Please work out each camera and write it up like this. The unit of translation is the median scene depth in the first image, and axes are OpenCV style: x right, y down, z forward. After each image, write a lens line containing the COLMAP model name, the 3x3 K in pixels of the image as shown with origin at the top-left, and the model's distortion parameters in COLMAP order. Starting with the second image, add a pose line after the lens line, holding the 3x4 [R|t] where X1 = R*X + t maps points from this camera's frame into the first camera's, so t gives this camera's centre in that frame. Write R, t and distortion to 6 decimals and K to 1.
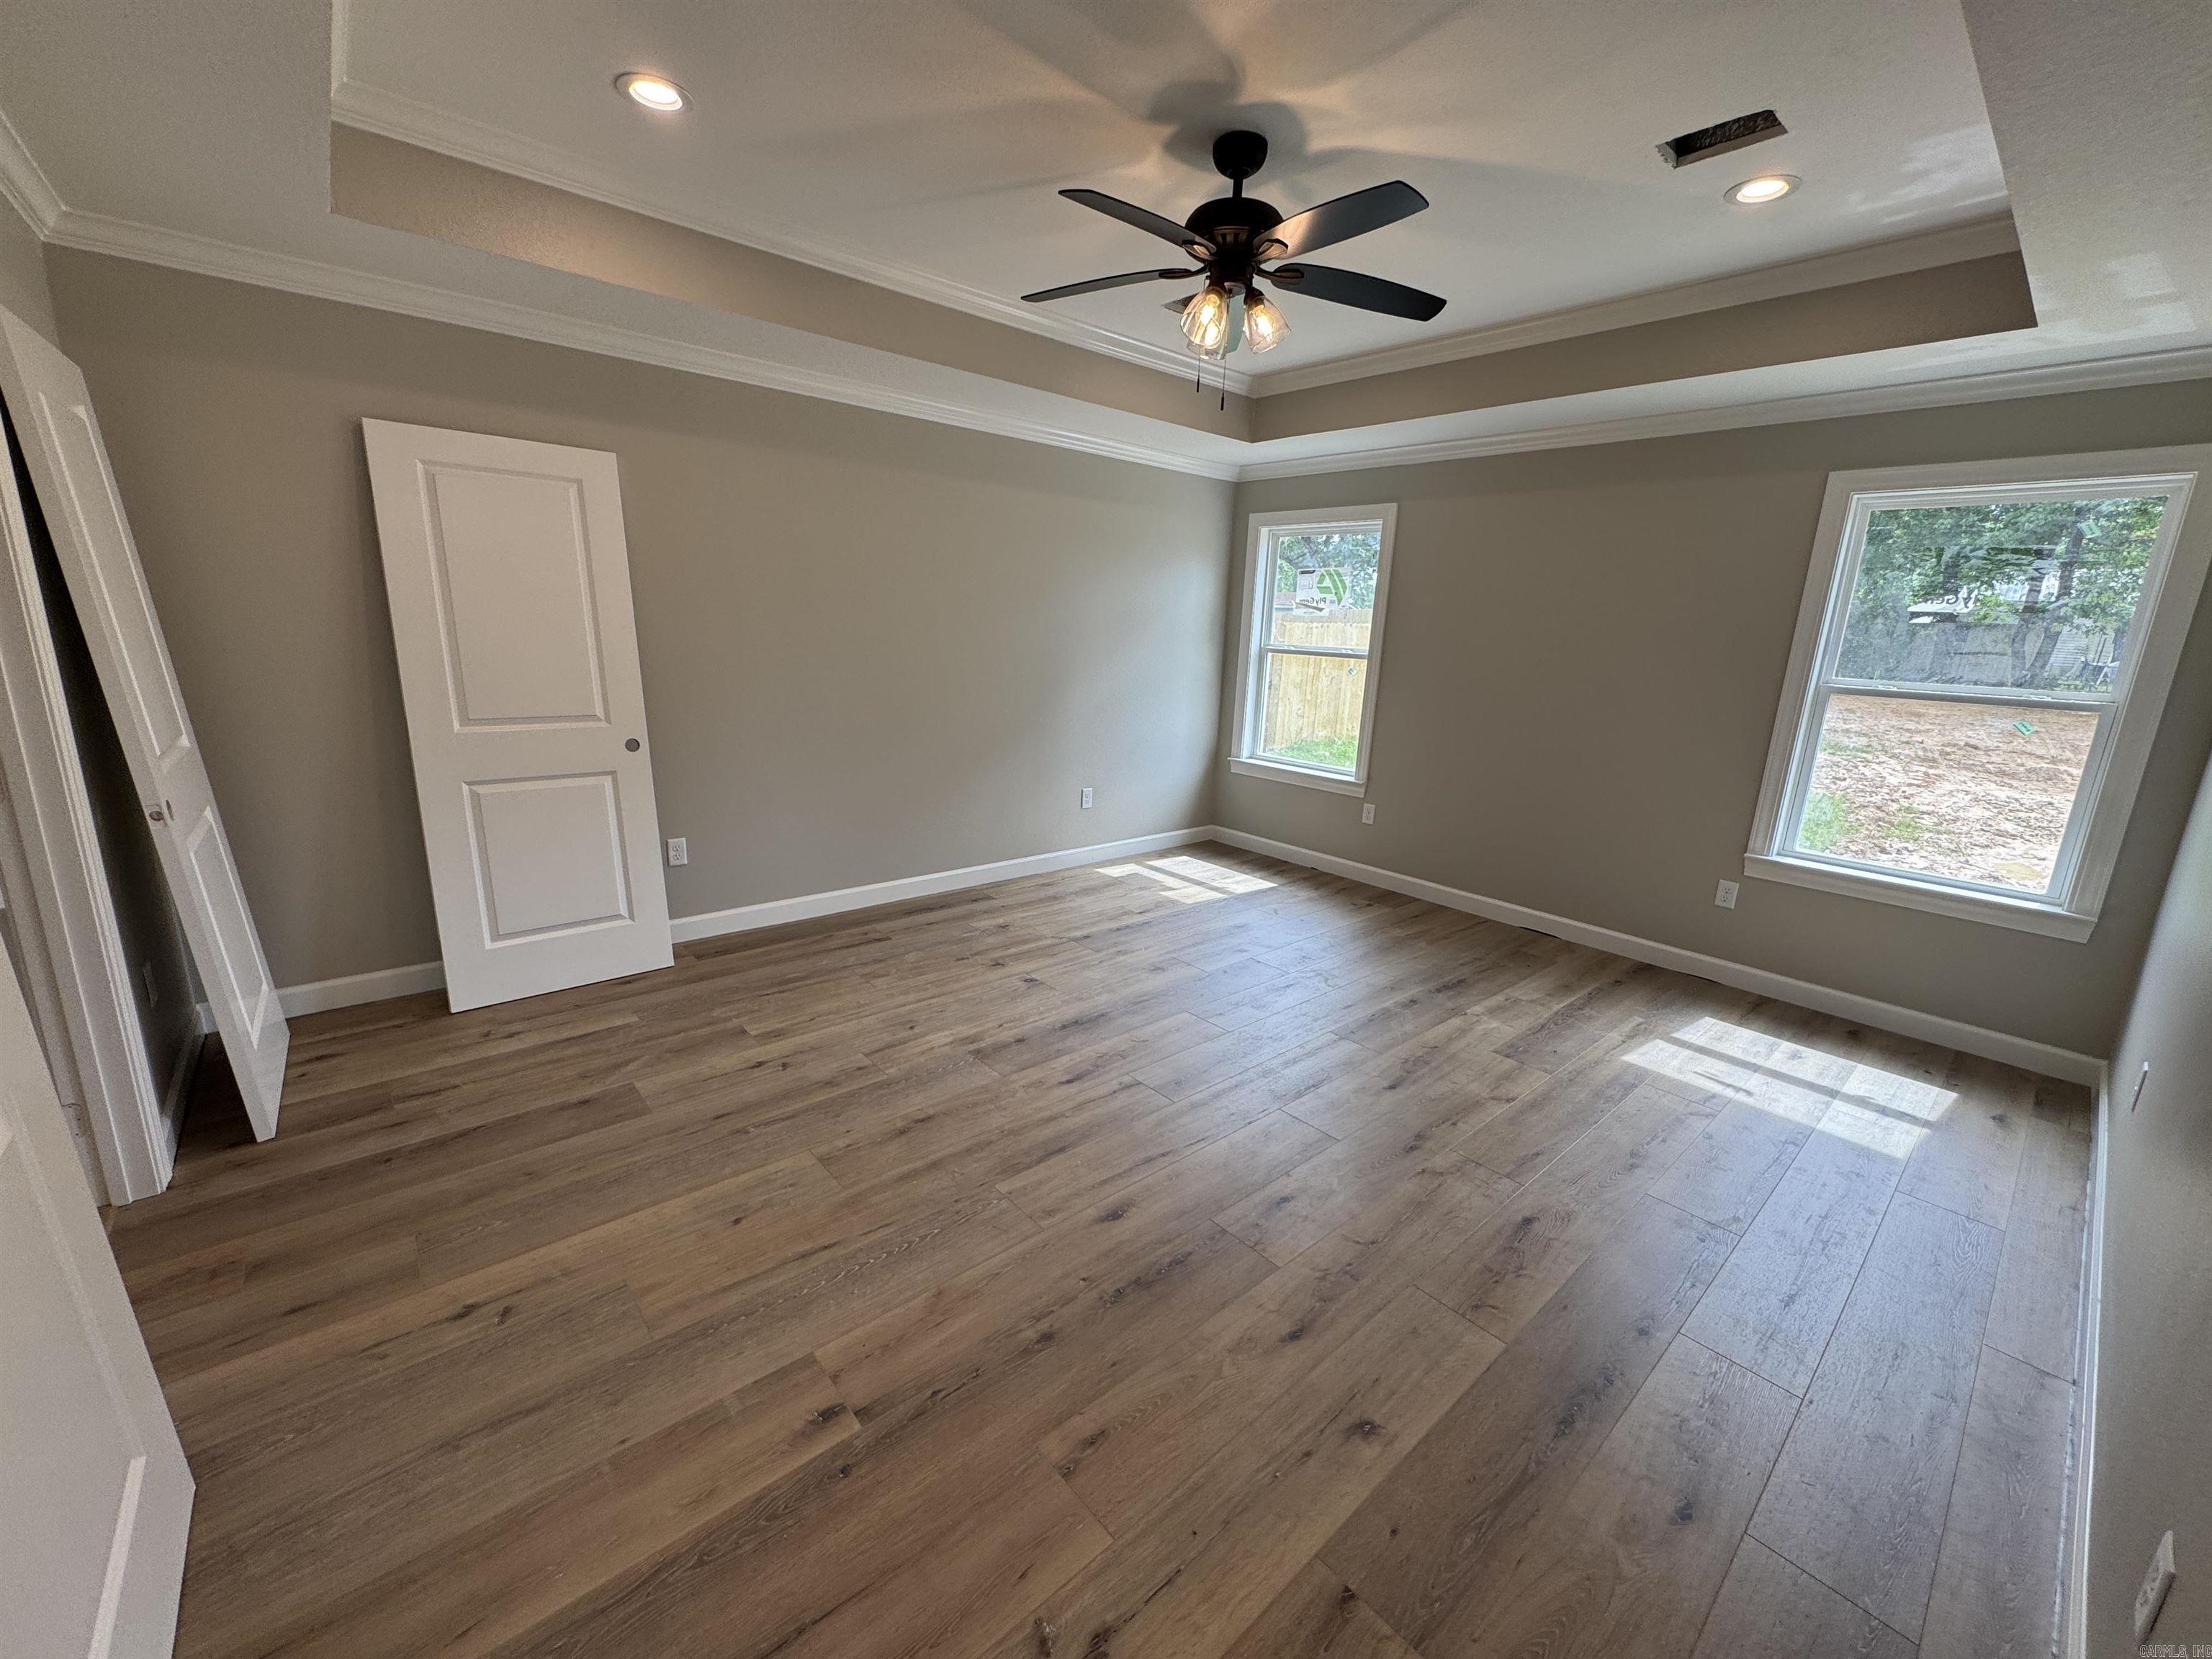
lens RADIAL K [[888.6, 0, 1102.8], [0, 888.6, 827.7], [0, 0, 1]] dist [-0.003743, 0.001000]
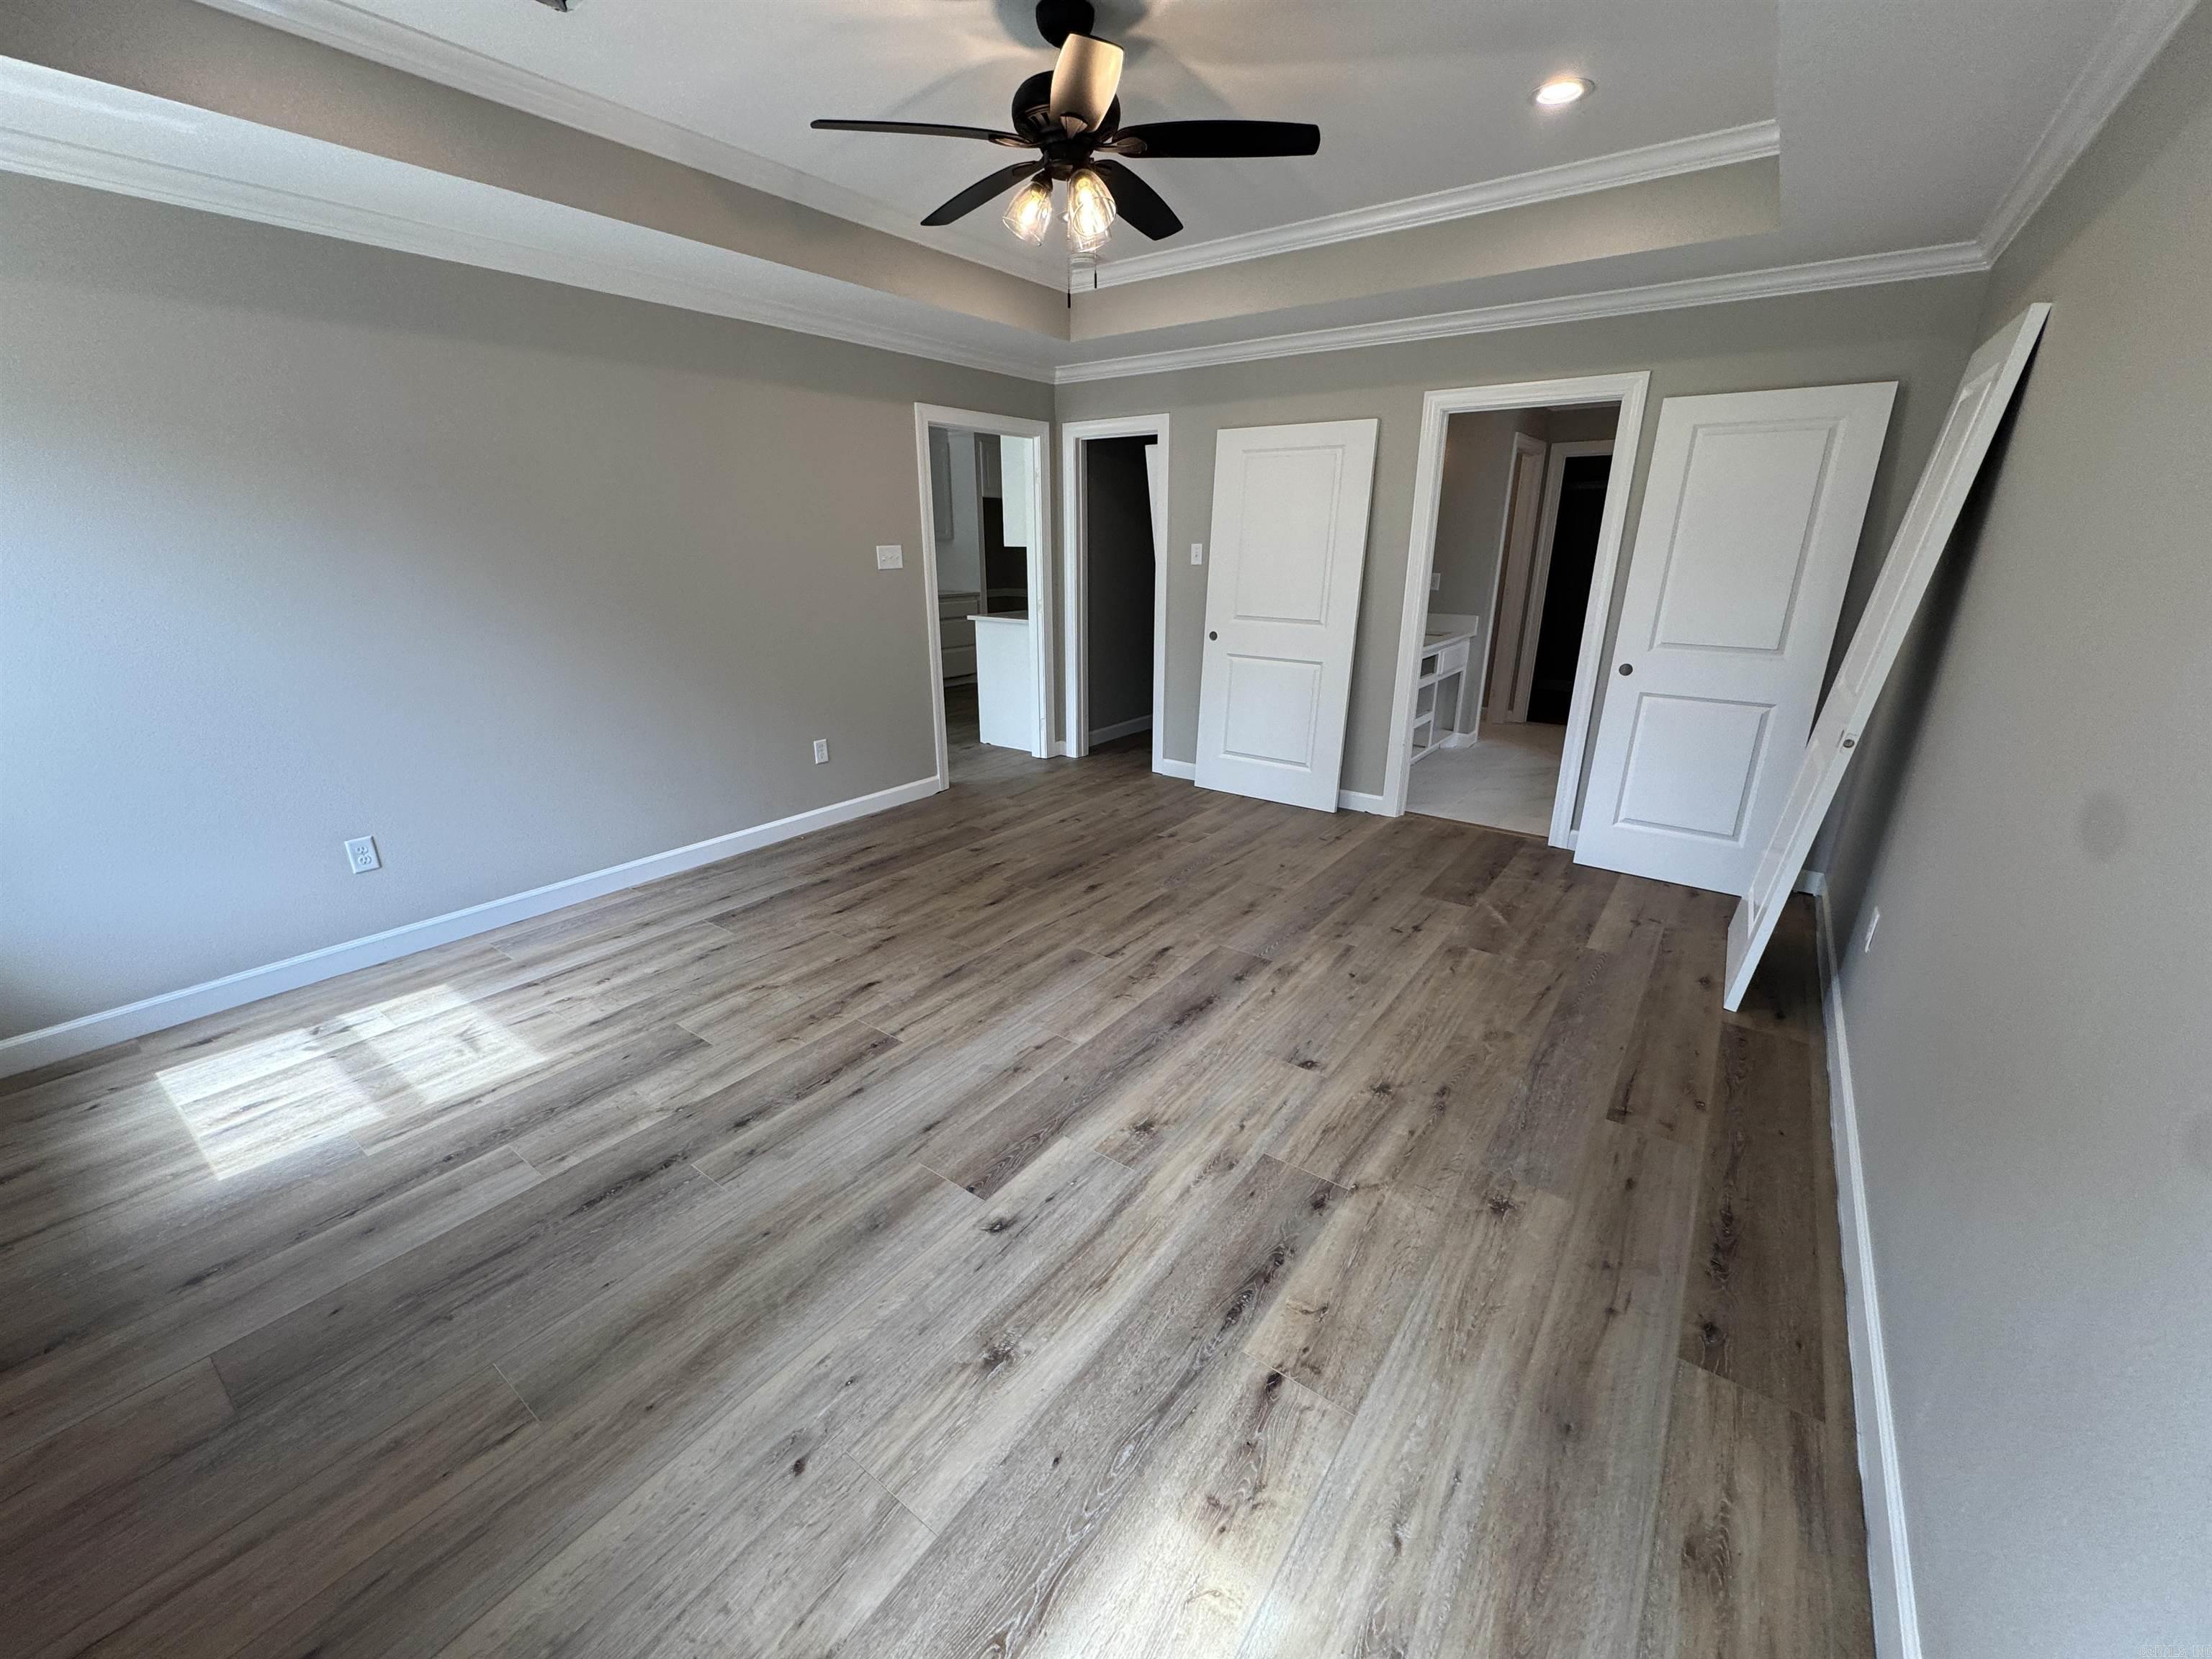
lens RADIAL K [[879.6, 0, 1107.9], [0, 879.6, 827.8], [0, 0, 1]] dist [-0.001388, 0.000215]
pose [[-0.974166, 0.028753, -0.223995, 0.256866], [-0.091817, 0.855758, 0.509164, -0.379200], [0.206325, 0.516577, -0.831010, 1.662917]]
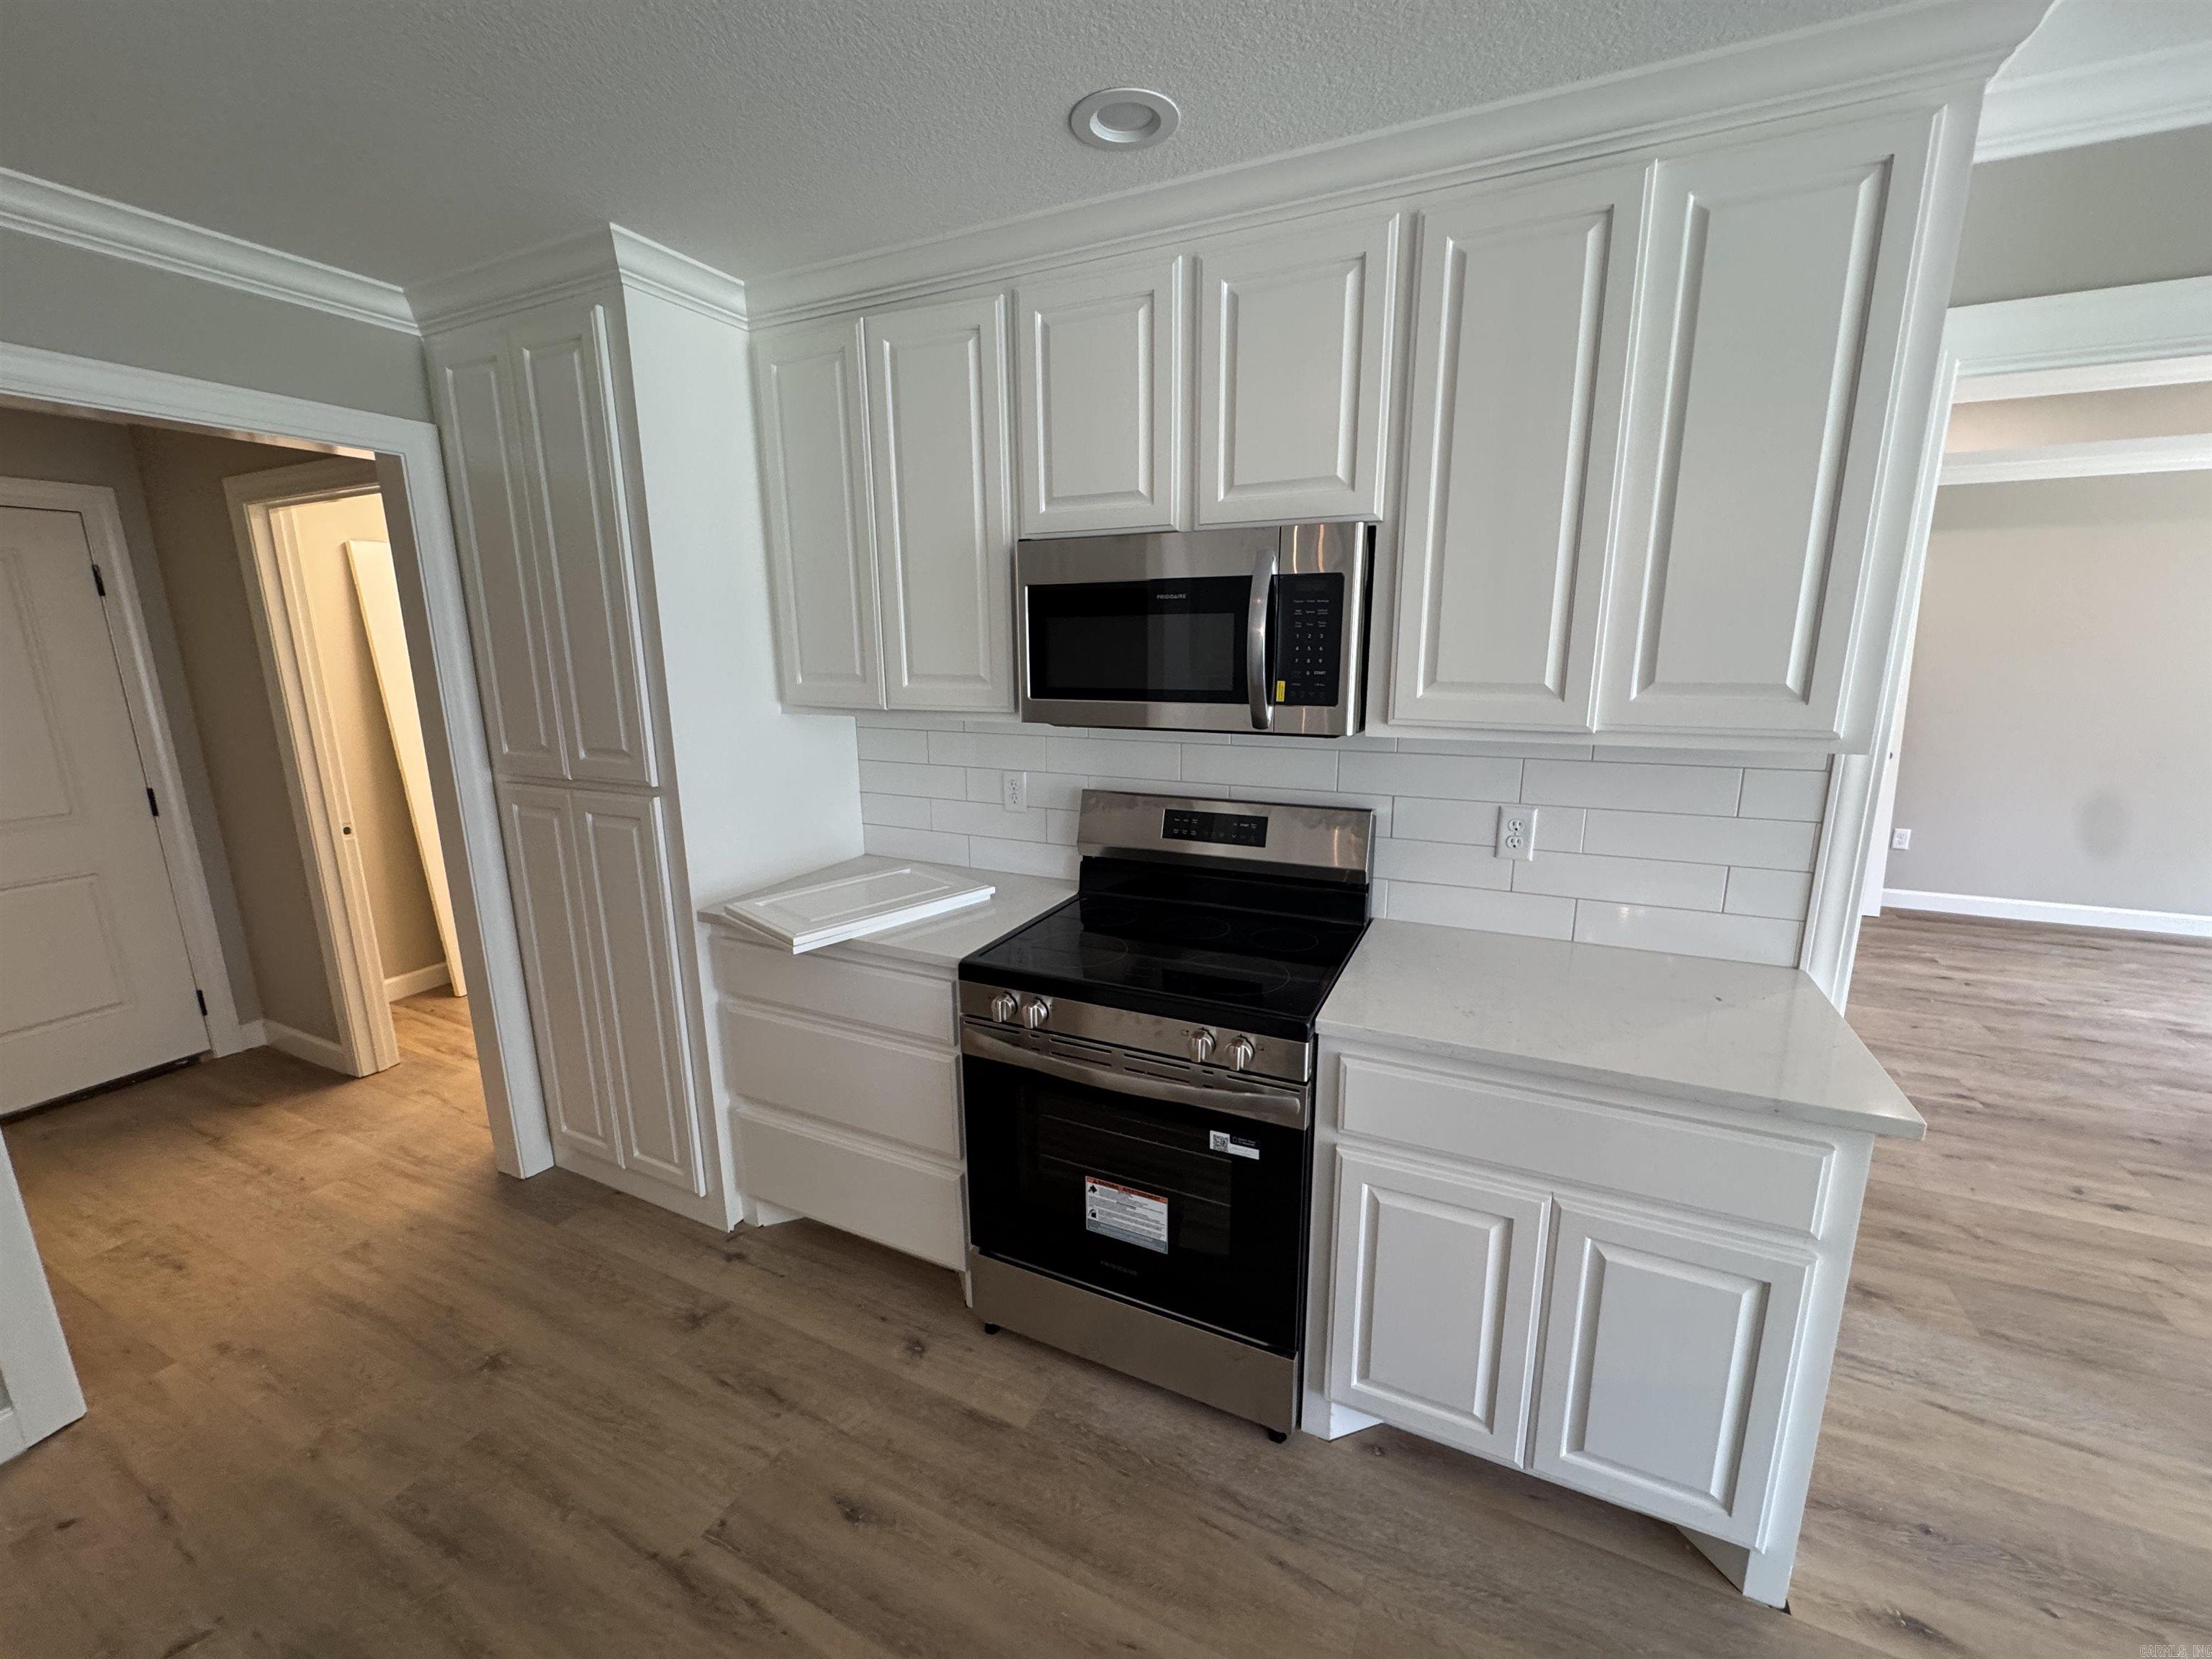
lens RADIAL K [[879.6, 0, 1107.9], [0, 879.6, 827.8], [0, 0, 1]] dist [-0.001388, 0.000215]
pose [[0.397084, 0.153324, -0.904885, 0.292667], [-0.187392, 0.978721, 0.083603, 0.149512], [0.898448, 0.136371, 0.417366, -0.761004]]
